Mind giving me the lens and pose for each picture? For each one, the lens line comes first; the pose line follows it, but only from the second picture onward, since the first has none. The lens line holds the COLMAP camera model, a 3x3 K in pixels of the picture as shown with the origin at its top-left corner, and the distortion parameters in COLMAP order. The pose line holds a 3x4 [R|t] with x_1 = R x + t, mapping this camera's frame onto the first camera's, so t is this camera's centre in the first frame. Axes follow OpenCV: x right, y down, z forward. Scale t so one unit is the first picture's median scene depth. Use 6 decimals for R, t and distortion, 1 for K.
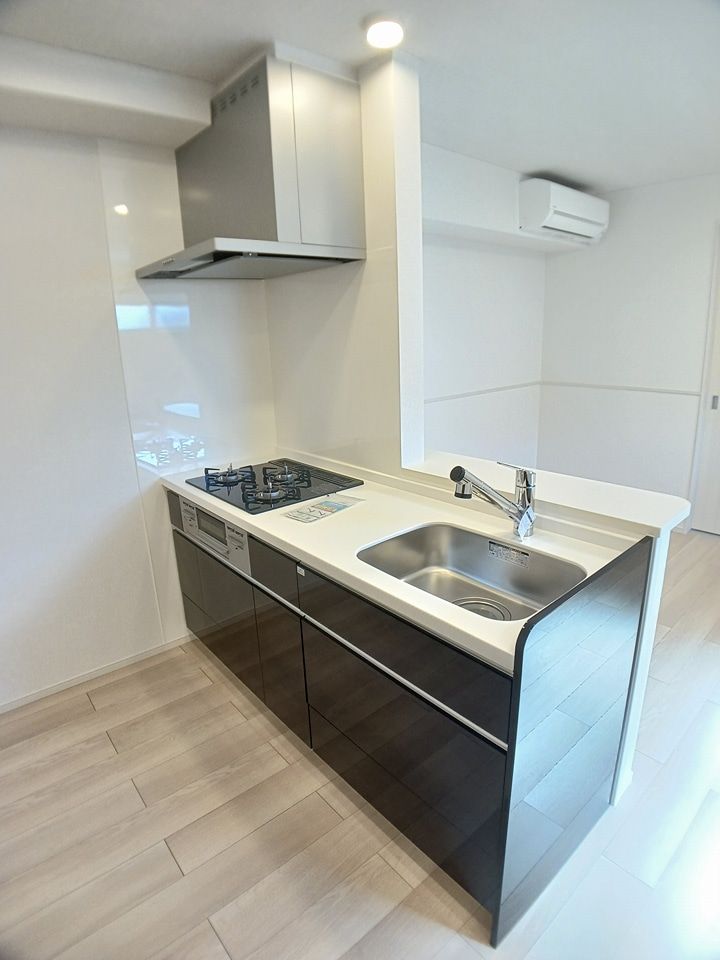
lens RADIAL K [[519.5, 0, 376.3], [0, 519.5, 478.2], [0, 0, 1]] dist [-0.086173, 0.003036]
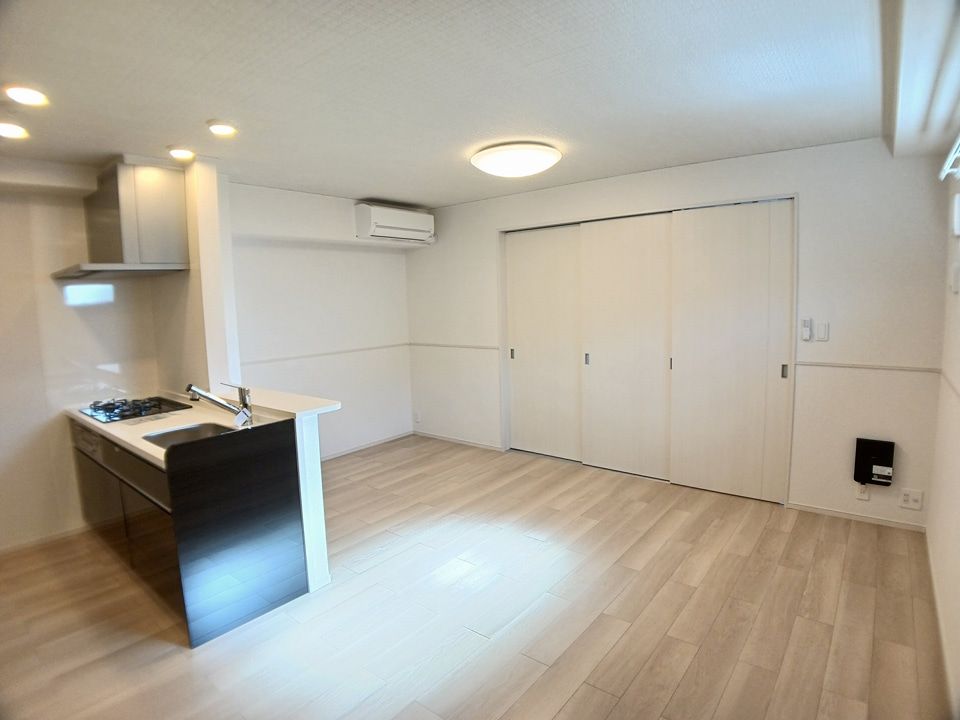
lens RADIAL K [[519.5, 0, 480.0], [0, 519.5, 360.0], [0, 0, 1]] dist [-0.086173, 0.003036]
pose [[0.985968, -0.018590, 0.165896, 0.533247], [0.045469, 0.986113, -0.159733, 0.138802], [-0.160622, 0.165034, 0.973121, -0.584855]]
